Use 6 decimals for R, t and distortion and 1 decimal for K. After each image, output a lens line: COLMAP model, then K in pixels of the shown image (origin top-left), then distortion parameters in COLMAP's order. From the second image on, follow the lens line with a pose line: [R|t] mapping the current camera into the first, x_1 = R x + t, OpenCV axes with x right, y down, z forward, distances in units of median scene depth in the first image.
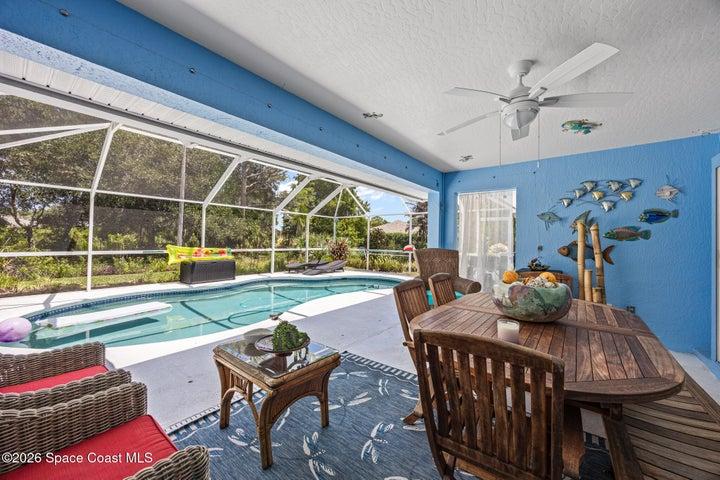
lens RADIAL K [[269.6, 0, 350.4], [0, 269.6, 238.1], [0, 0, 1]] dist [-0.001182, -0.000219]
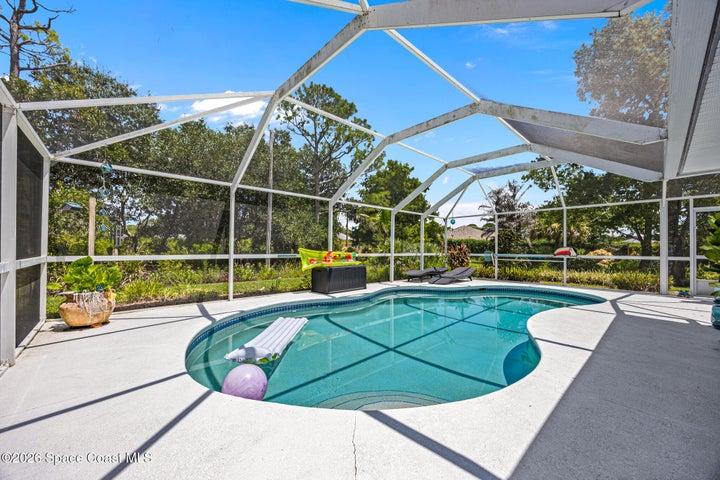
lens RADIAL K [[273.4, 0, 360.0], [0, 273.4, 240.0], [0, 0, 1]] dist [-0.001326, -0.000166]
pose [[0.989138, -0.013987, -0.146324, -0.317991], [0.010367, 0.999622, -0.025475, 0.021488], [0.146625, 0.023682, 0.988909, 0.139225]]
